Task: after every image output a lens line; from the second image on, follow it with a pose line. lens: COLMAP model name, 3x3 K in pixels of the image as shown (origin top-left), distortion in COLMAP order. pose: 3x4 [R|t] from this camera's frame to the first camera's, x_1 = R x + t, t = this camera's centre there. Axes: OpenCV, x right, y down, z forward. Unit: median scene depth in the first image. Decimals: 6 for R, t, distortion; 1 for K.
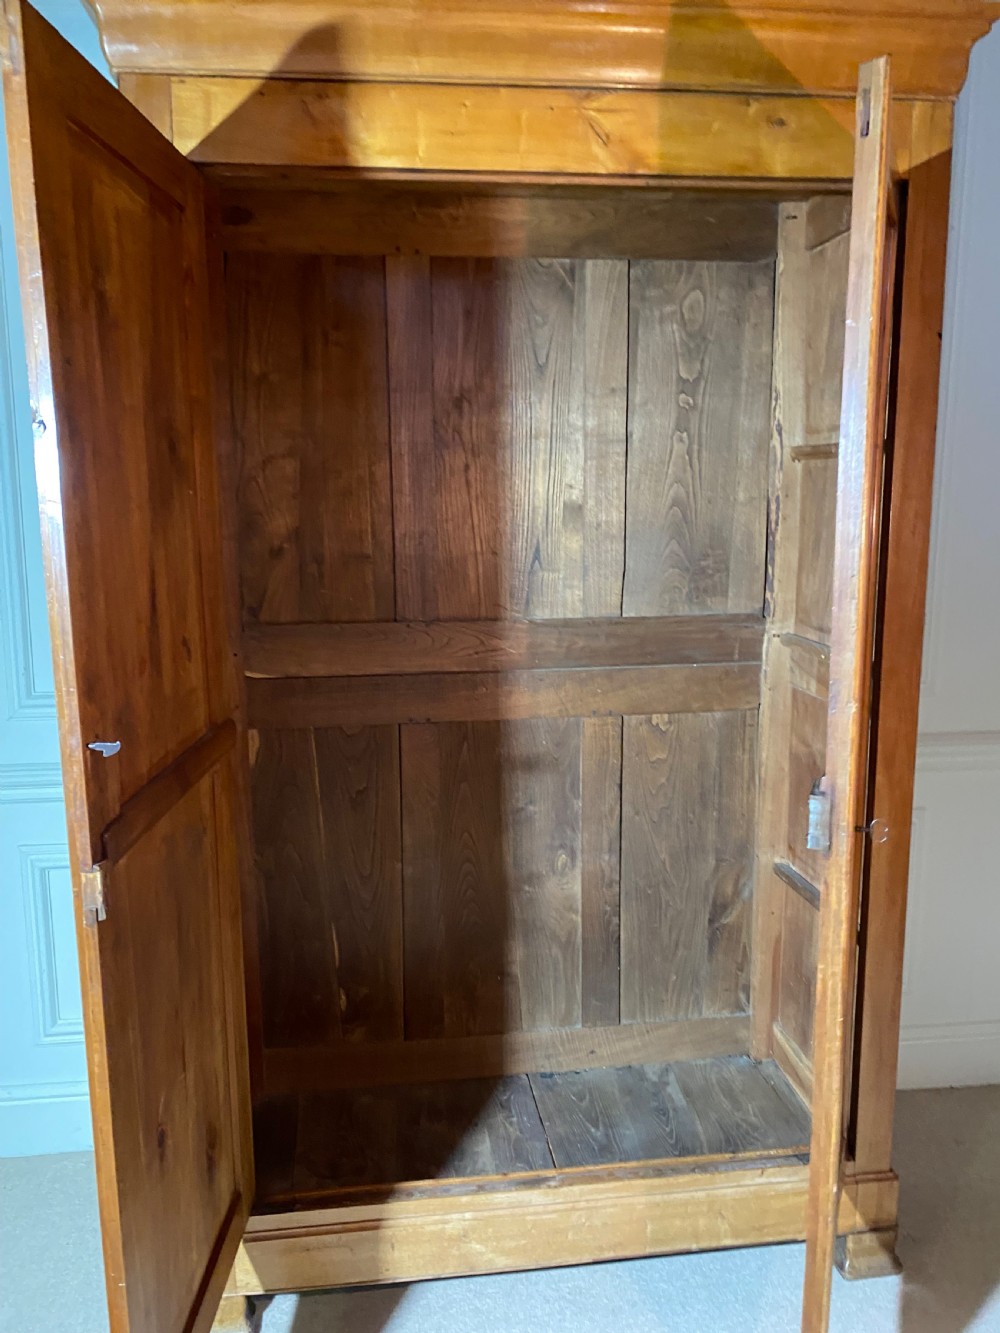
lens RADIAL K [[1024.6, 0, 487.9], [0, 1024.6, 658.2], [0, 0, 1]] dist [0.005490, 0.001735]
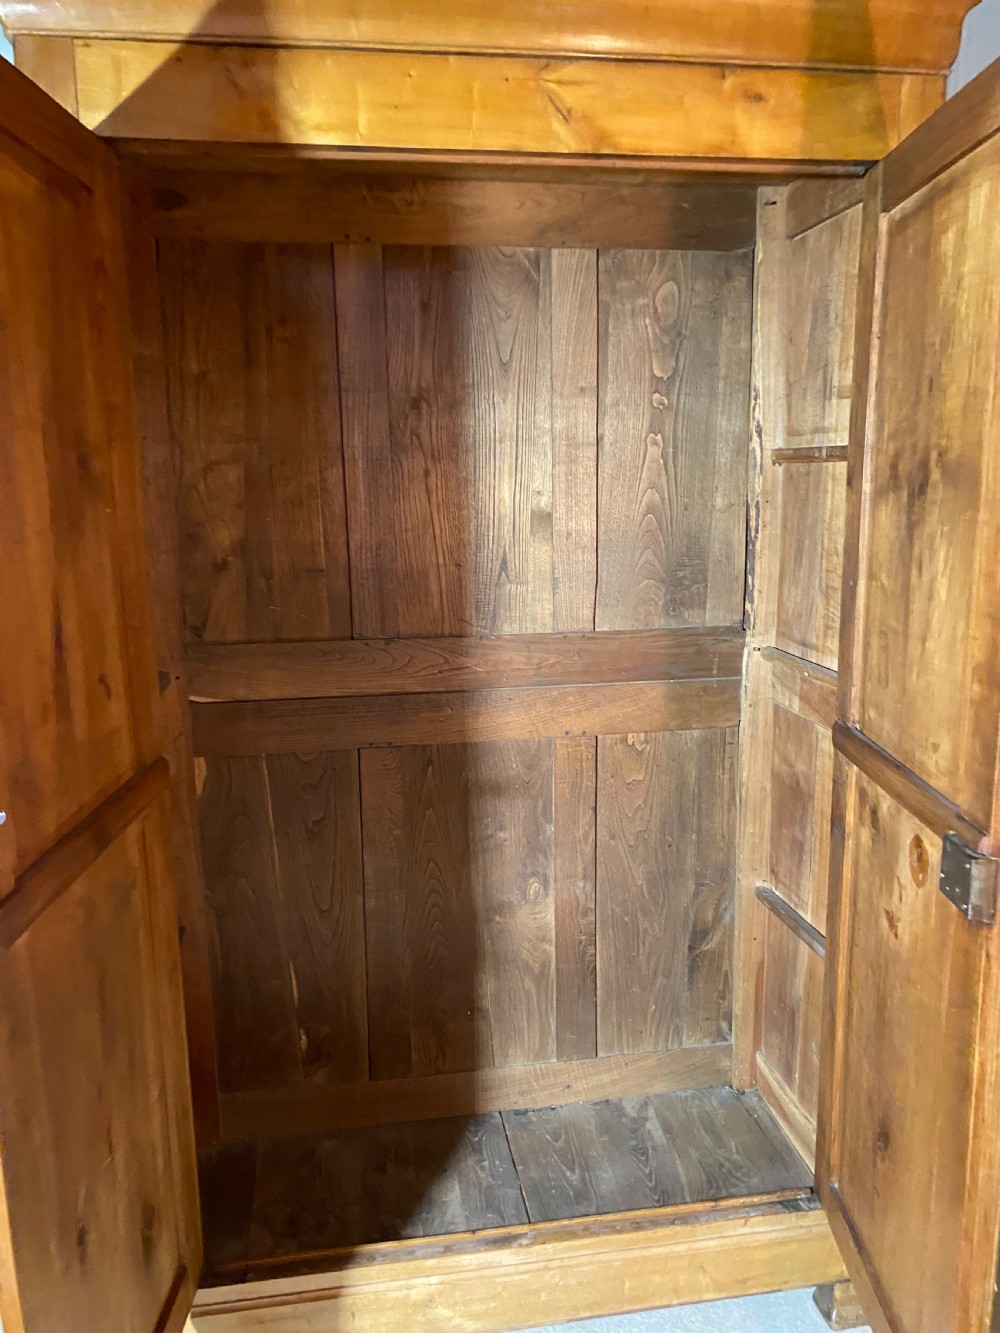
lens RADIAL K [[1023.9, 0, 504.5], [0, 1023.9, 669.5], [0, 0, 1]] dist [0.008488, -0.000701]
pose [[0.999421, -0.011339, 0.032078, 0.018778], [0.010660, 0.999717, 0.021286, -0.027919], [-0.032310, -0.020932, 0.999259, 0.066104]]
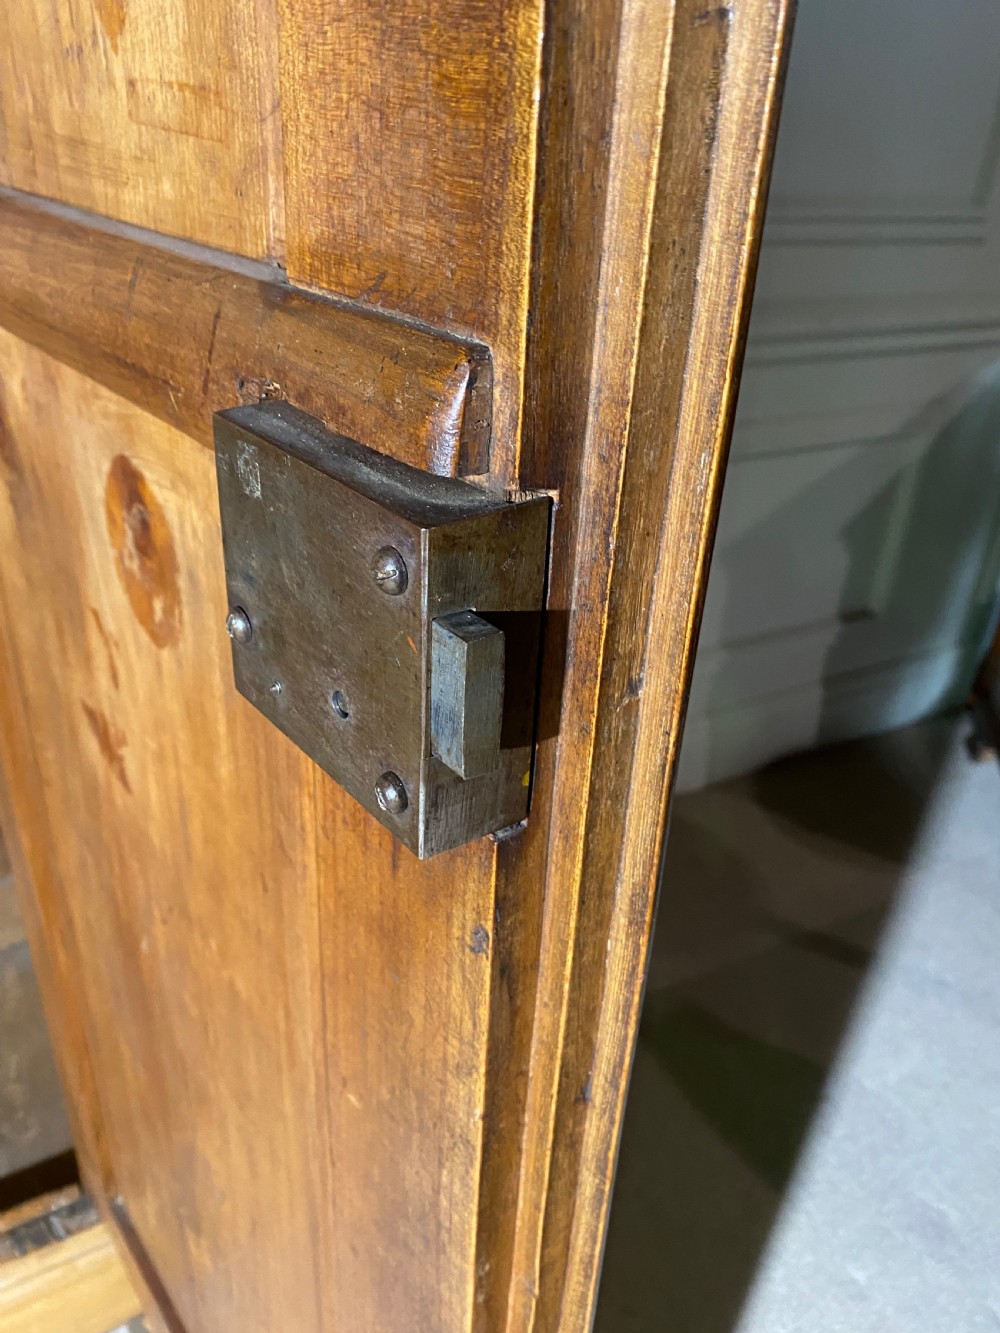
lens RADIAL K [[1023.9, 0, 511.0], [0, 1023.9, 671.0], [0, 0, 1]] dist [0.008953, -0.002601]
pose [[0.741166, -0.276136, 0.611901, 0.234095], [0.054539, 0.933241, 0.355088, 0.069953], [-0.669103, -0.229807, 0.706746, 0.533032]]
